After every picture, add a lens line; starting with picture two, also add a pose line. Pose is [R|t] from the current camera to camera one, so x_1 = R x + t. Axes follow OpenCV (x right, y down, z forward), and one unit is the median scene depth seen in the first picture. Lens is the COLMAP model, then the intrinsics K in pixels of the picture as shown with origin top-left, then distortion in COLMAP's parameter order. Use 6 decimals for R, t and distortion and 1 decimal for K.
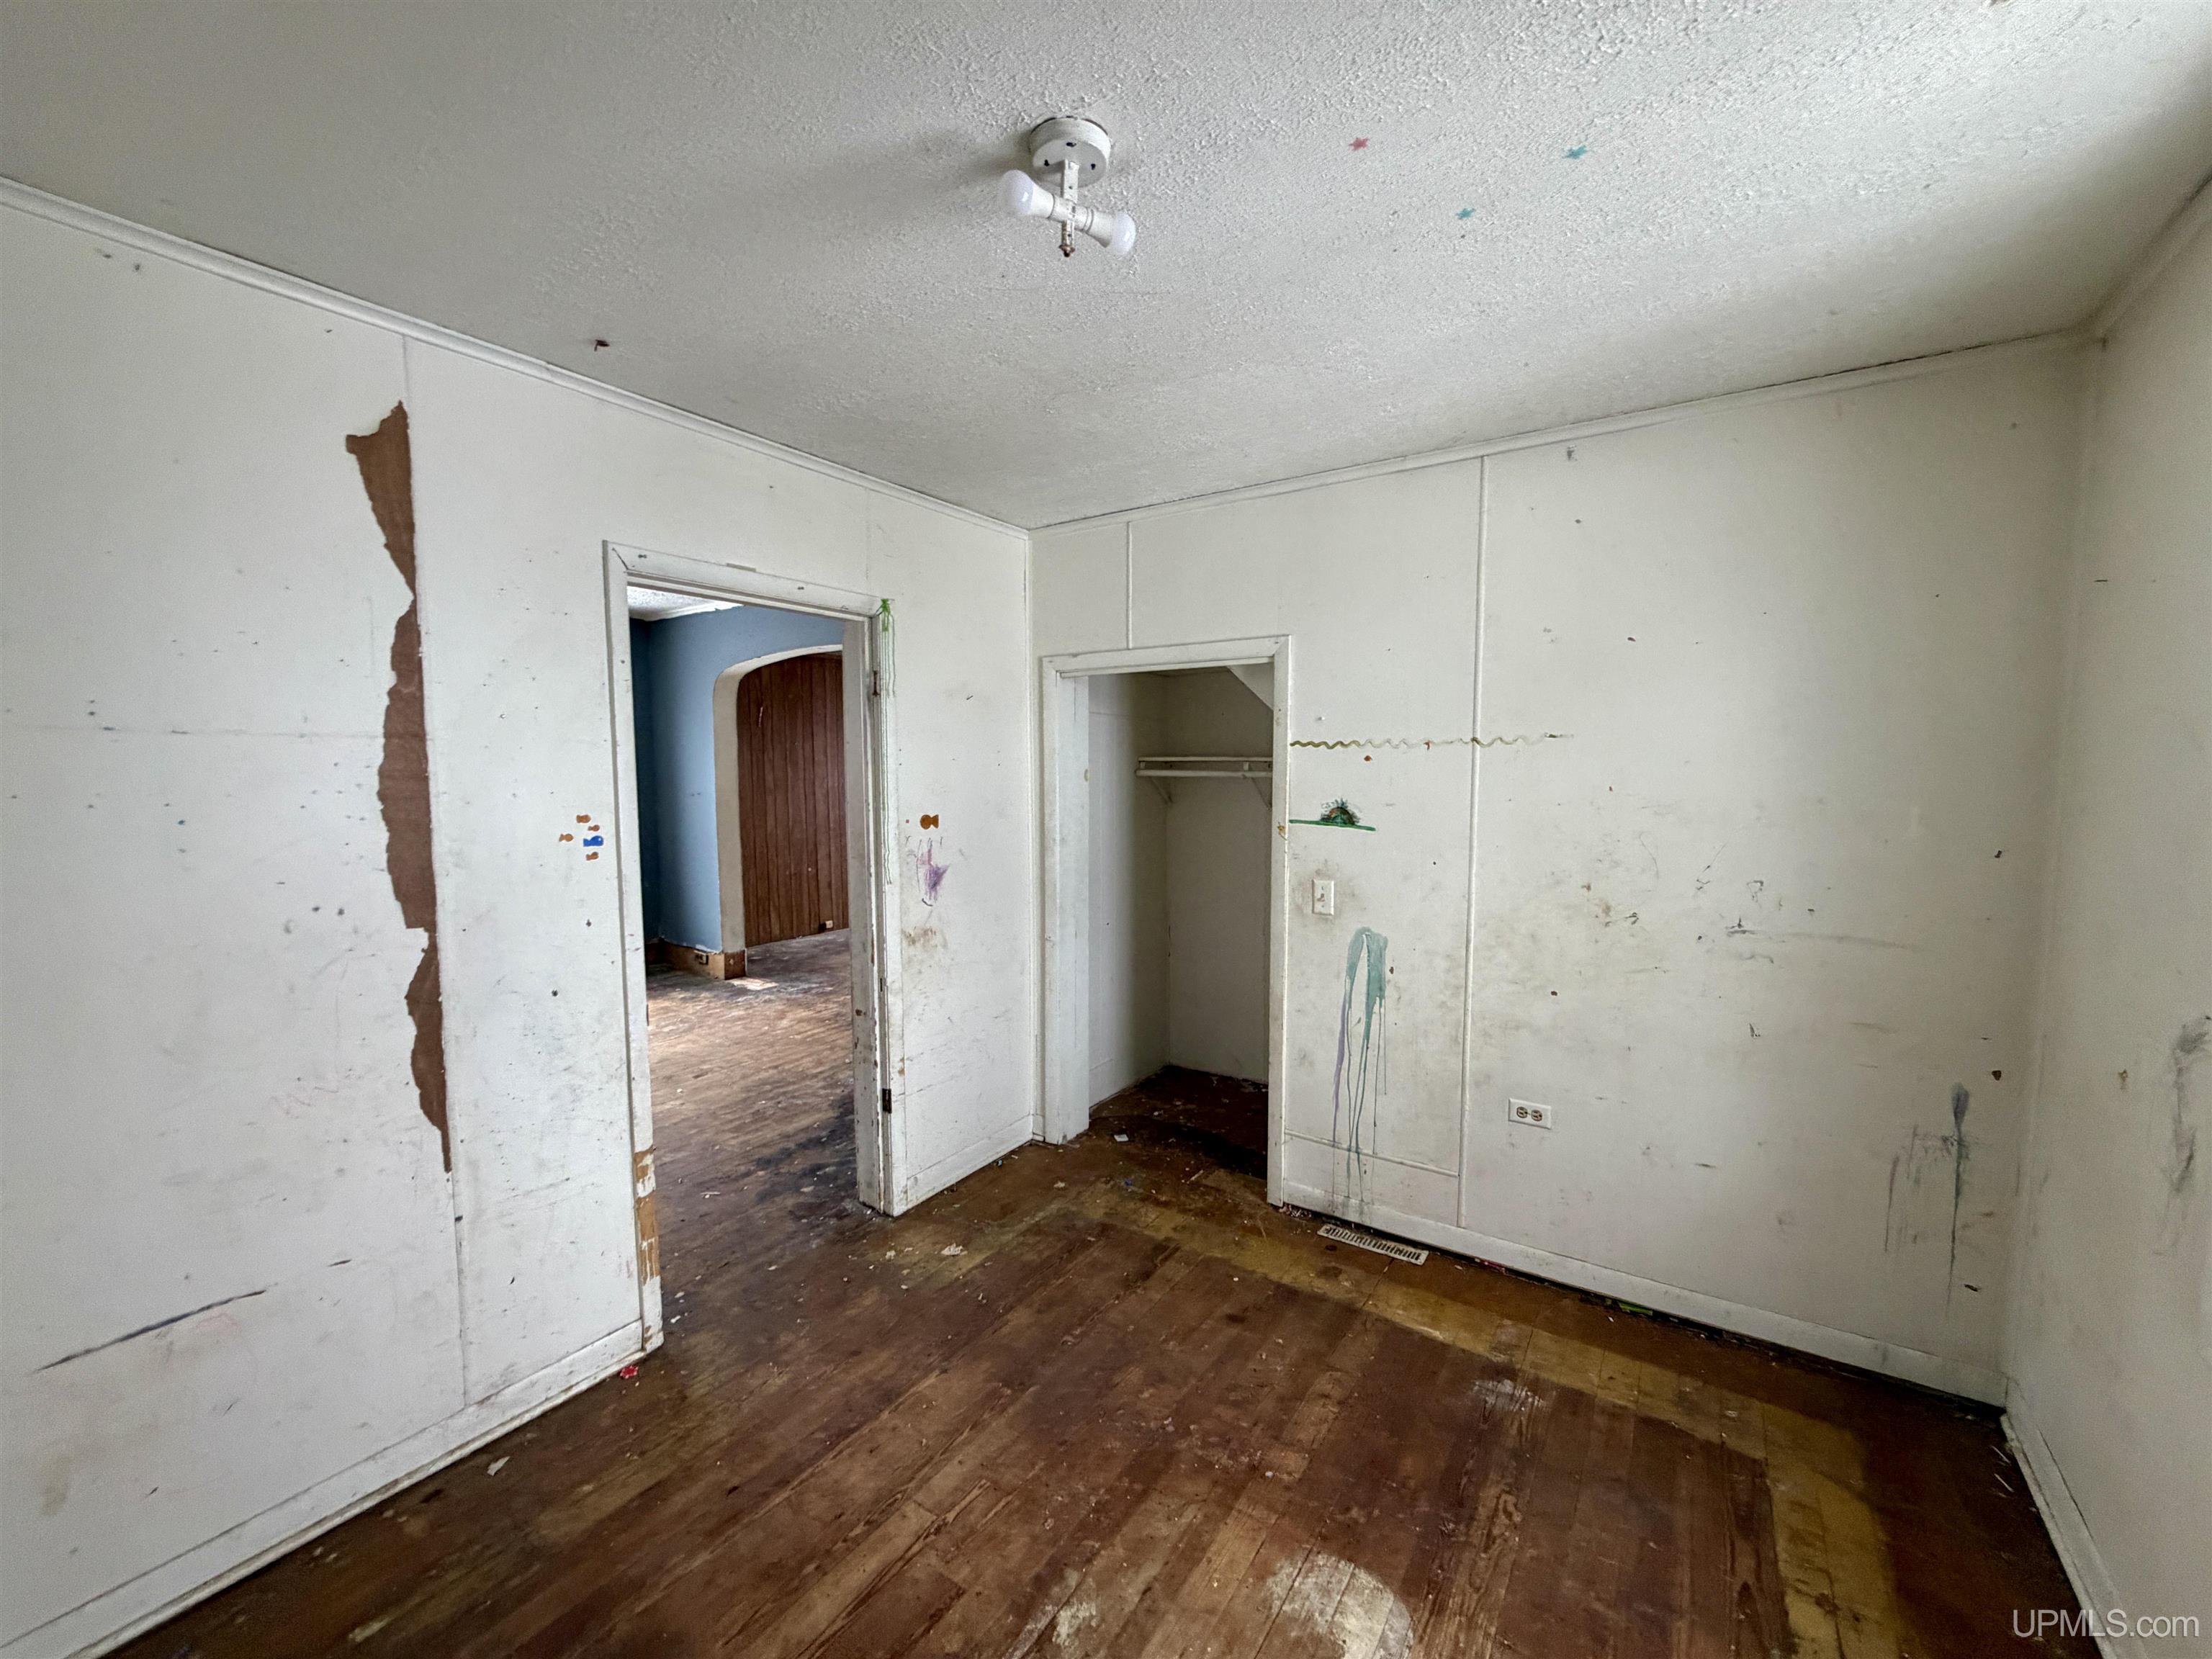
lens RADIAL K [[878.5, 0, 1095.1], [0, 878.5, 836.1], [0, 0, 1]] dist [-0.000629, -0.000240]
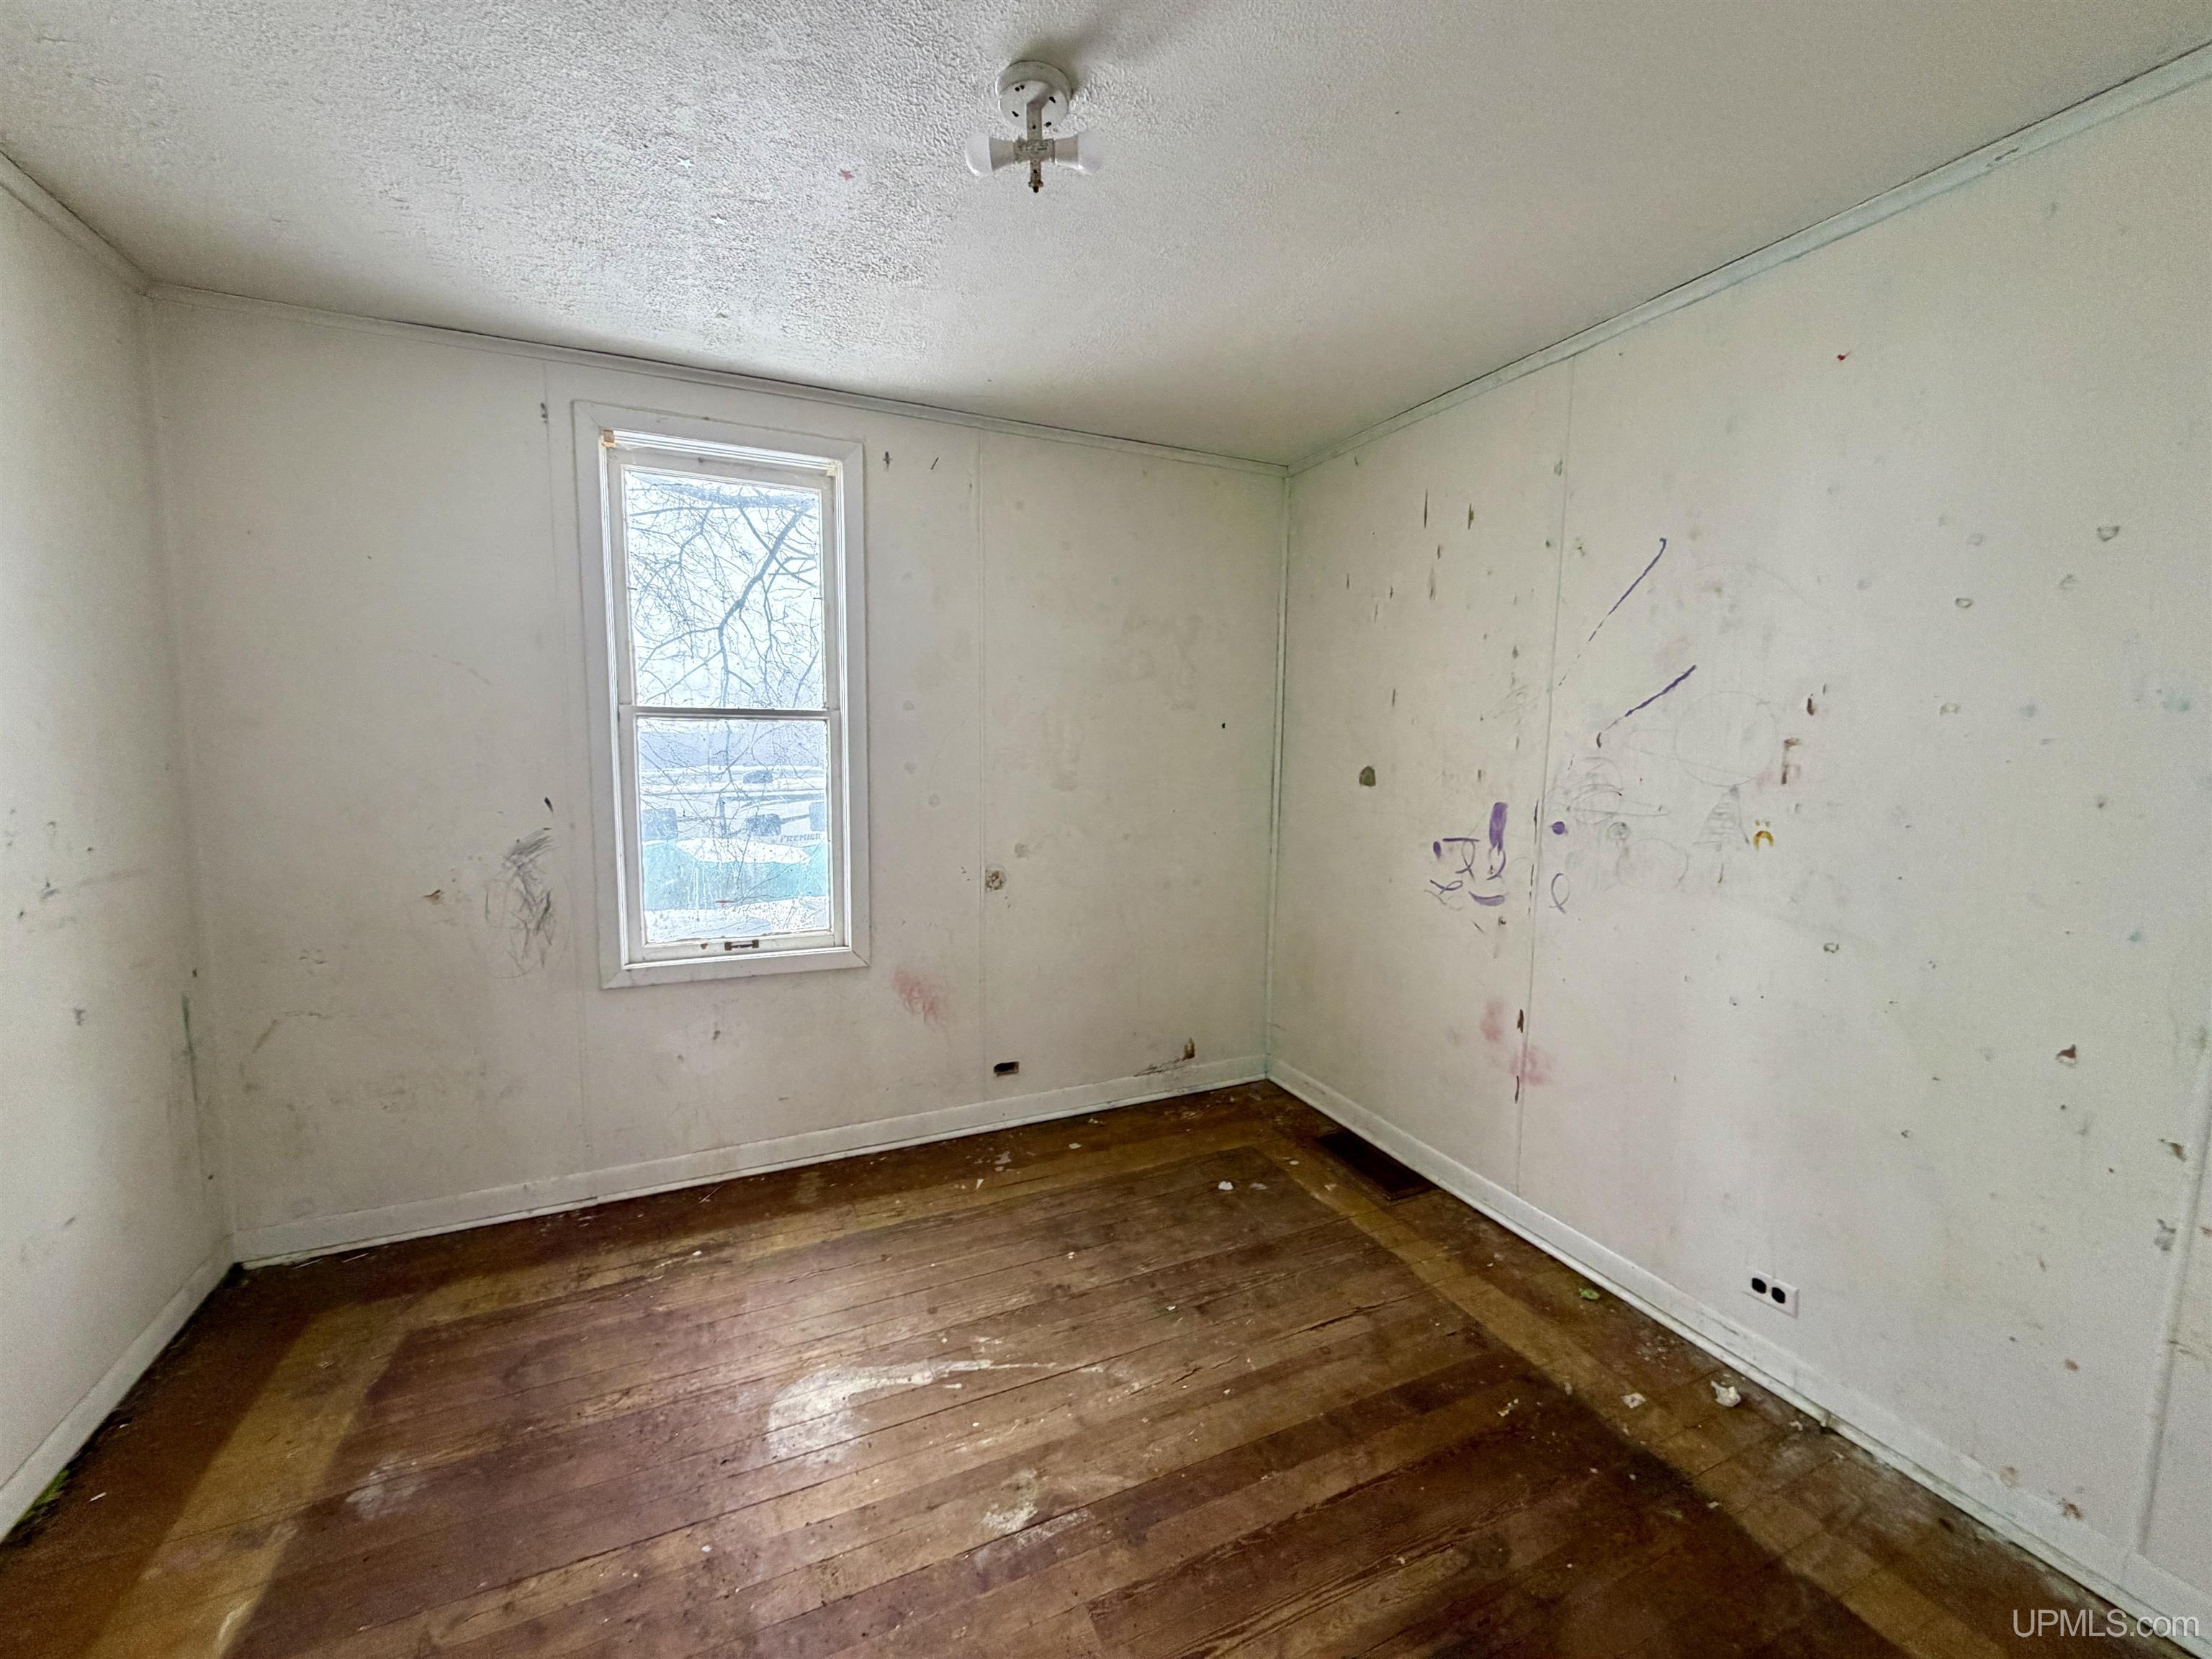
lens RADIAL K [[878.5, 0, 1105.2], [0, 878.5, 829.9], [0, 0, 1]] dist [-0.000629, -0.000240]
pose [[-0.861647, -0.063504, 0.503520, -0.521471], [0.029434, 0.984217, 0.174499, -0.061591], [-0.506654, 0.165177, -0.846179, 1.497731]]
